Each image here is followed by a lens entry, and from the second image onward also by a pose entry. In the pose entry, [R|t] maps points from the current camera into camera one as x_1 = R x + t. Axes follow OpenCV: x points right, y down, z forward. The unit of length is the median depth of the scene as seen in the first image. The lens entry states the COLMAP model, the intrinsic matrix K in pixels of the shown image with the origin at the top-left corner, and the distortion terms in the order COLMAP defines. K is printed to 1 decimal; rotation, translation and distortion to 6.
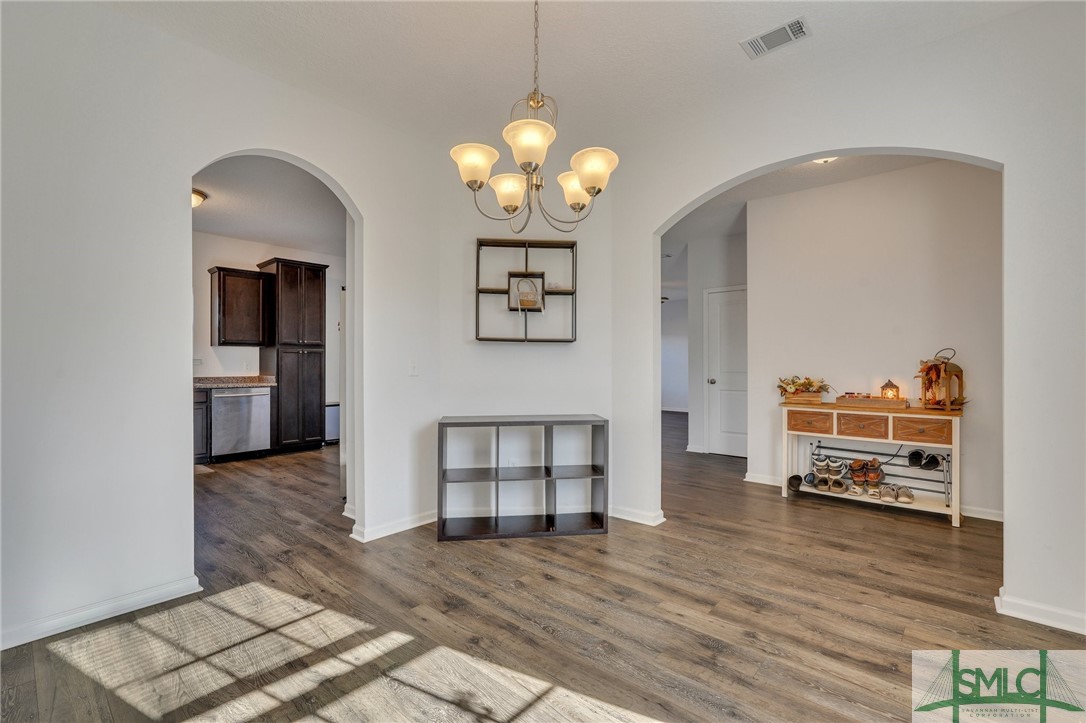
lens RADIAL K [[482.1, 0, 544.6], [0, 482.1, 365.0], [0, 0, 1]] dist [-0.016456, 0.007366]
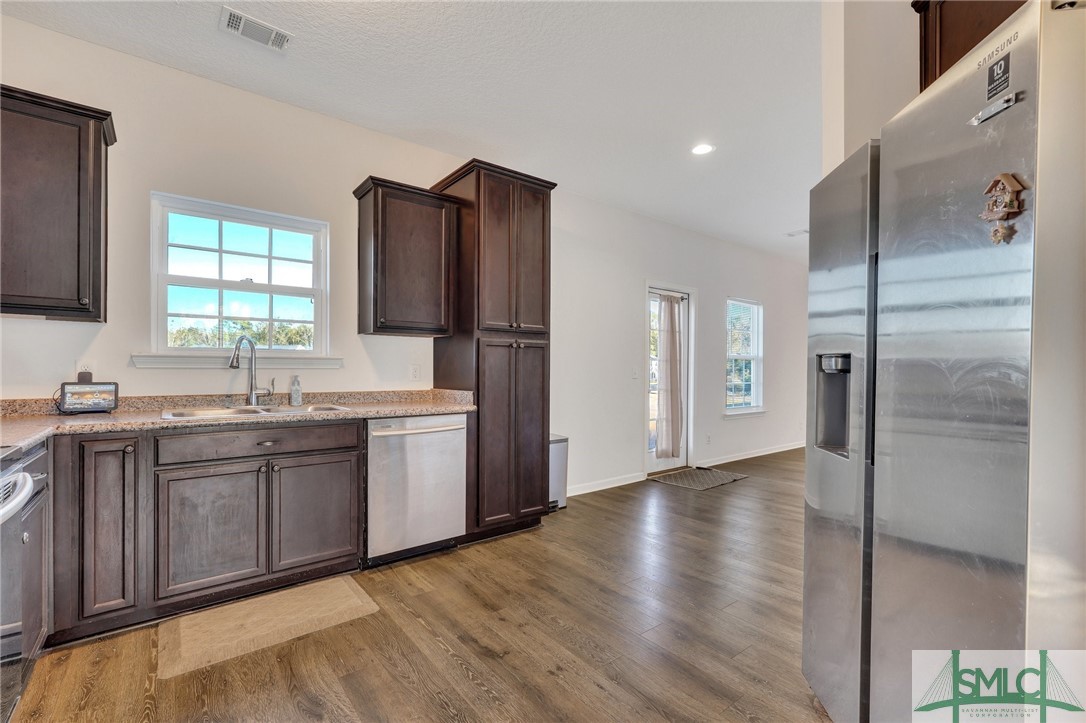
lens RADIAL K [[482.1, 0, 544.6], [0, 482.1, 370.5], [0, 0, 1]] dist [-0.016456, 0.007366]
pose [[0.986453, -0.002500, -0.164024, -0.396751], [0.001407, 0.999976, -0.006781, 0.004021], [0.164037, 0.006459, 0.986433, 0.498156]]
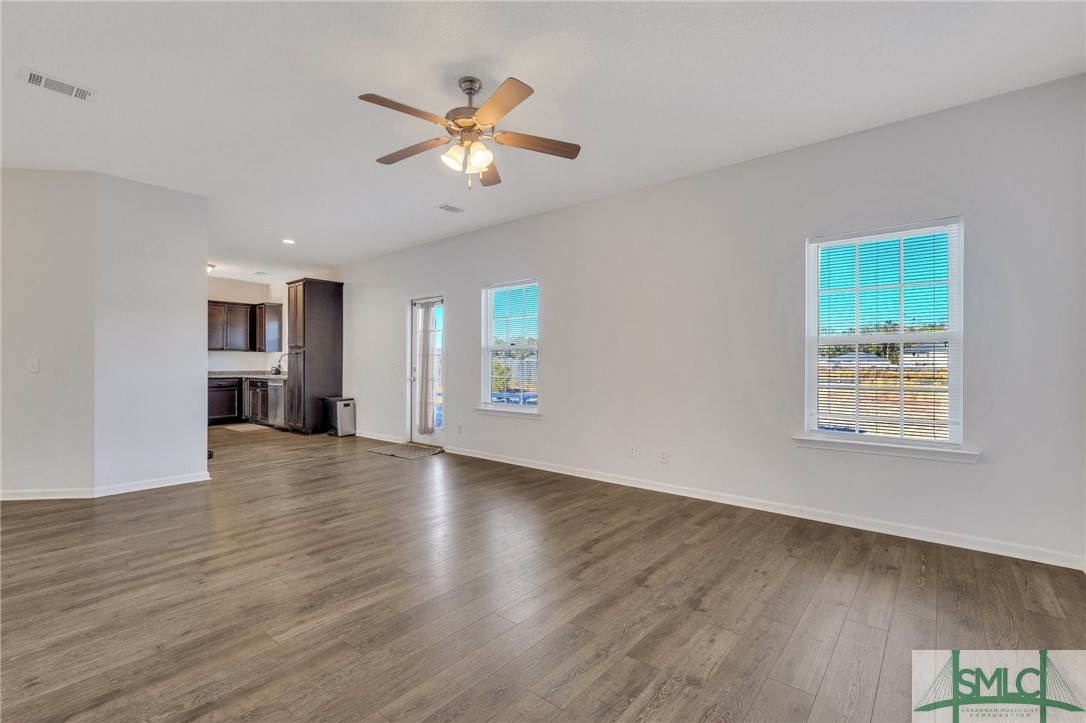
lens RADIAL K [[482.1, 0, 548.6], [0, 482.1, 362.4], [0, 0, 1]] dist [-0.016456, 0.007366]
pose [[0.077997, -0.015756, -0.996829, 0.772898], [-0.014307, 0.999754, -0.016922, 0.010709], [0.996851, 0.015581, 0.077752, 1.586505]]
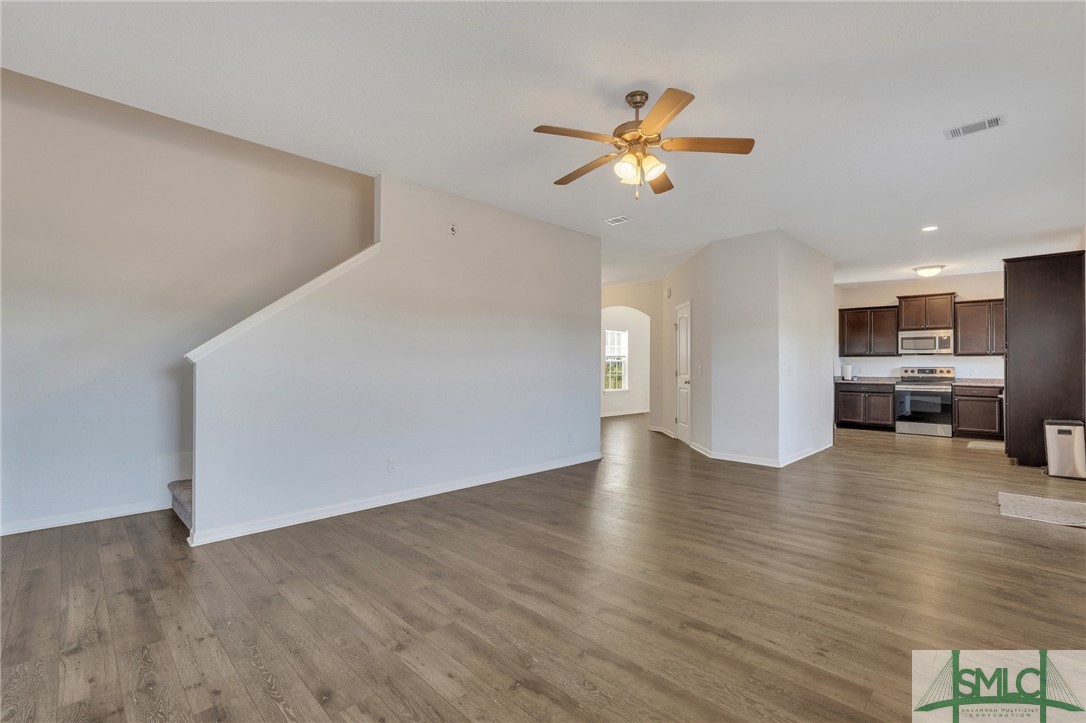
lens RADIAL K [[482.1, 0, 541.5], [0, 482.1, 364.6], [0, 0, 1]] dist [-0.016456, 0.007366]
pose [[-0.999565, -0.019997, 0.021687, 0.397069], [-0.019785, 0.999755, 0.009937, -0.000807], [-0.021880, 0.009503, -0.999715, 2.012919]]
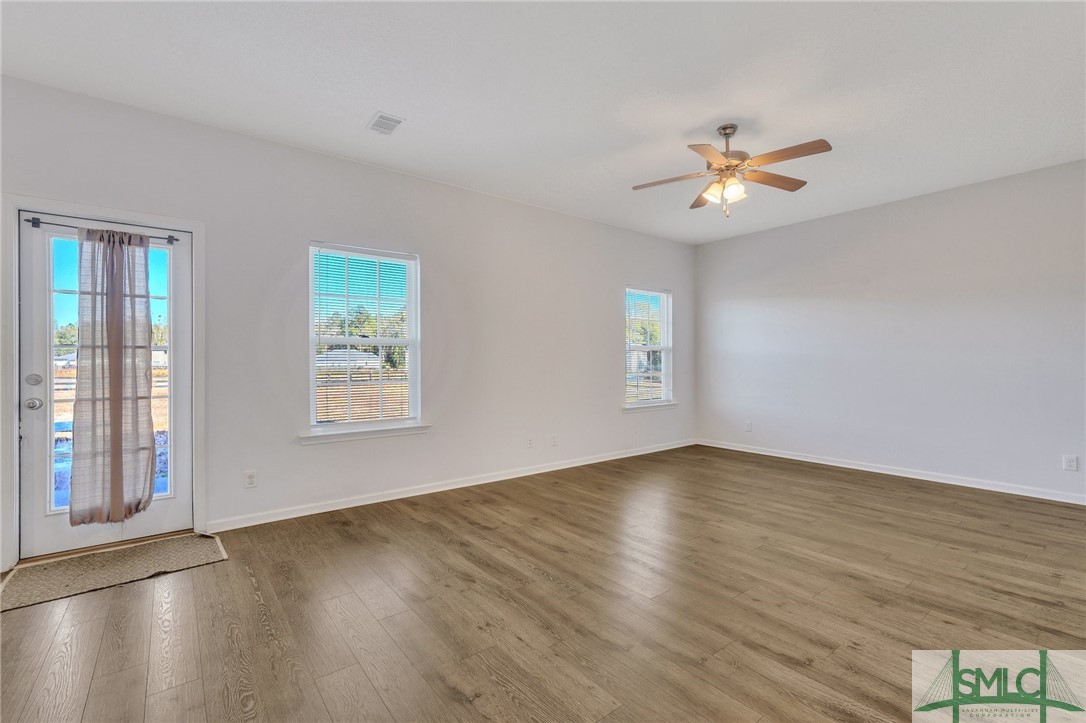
lens RADIAL K [[482.1, 0, 539.7], [0, 482.1, 360.7], [0, 0, 1]] dist [-0.016456, 0.007366]
pose [[0.989978, -0.016631, -0.140241, 0.179220], [0.014433, 0.999757, -0.016679, 0.008718], [0.140484, 0.014488, 0.989977, 0.977786]]
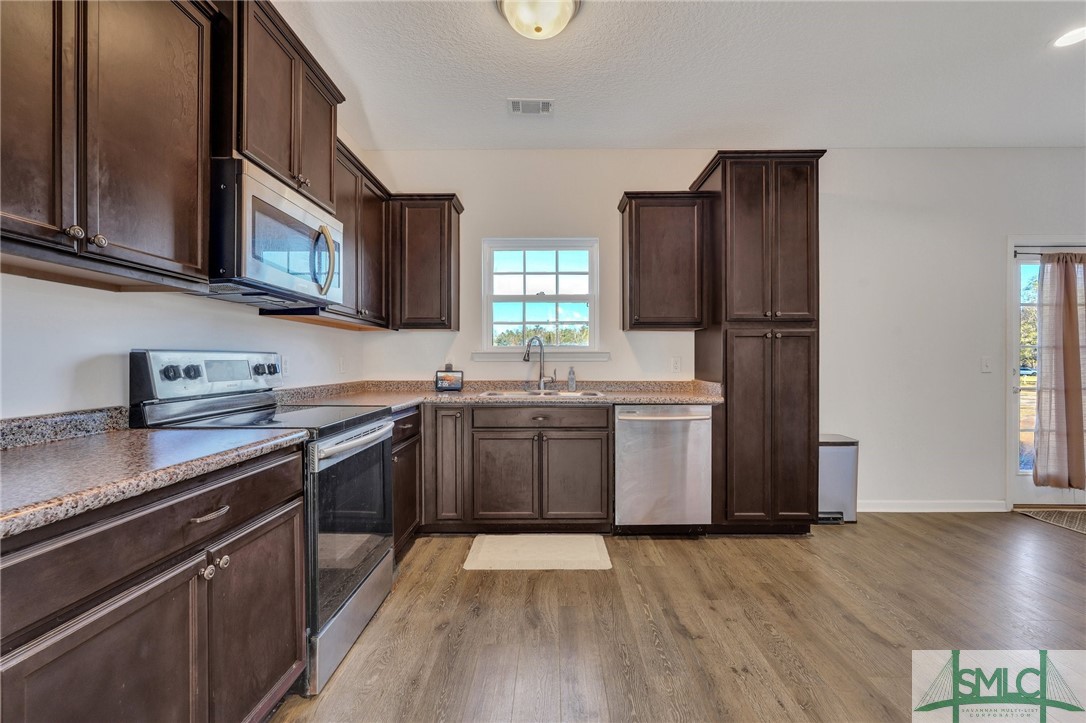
lens RADIAL K [[482.1, 0, 546.0], [0, 482.1, 361.6], [0, 0, 1]] dist [-0.016456, 0.007366]
pose [[0.659713, -0.005591, -0.751497, -0.294455], [-0.000433, 0.999969, -0.007820, 0.003812], [0.751517, 0.005484, 0.659691, 0.514116]]
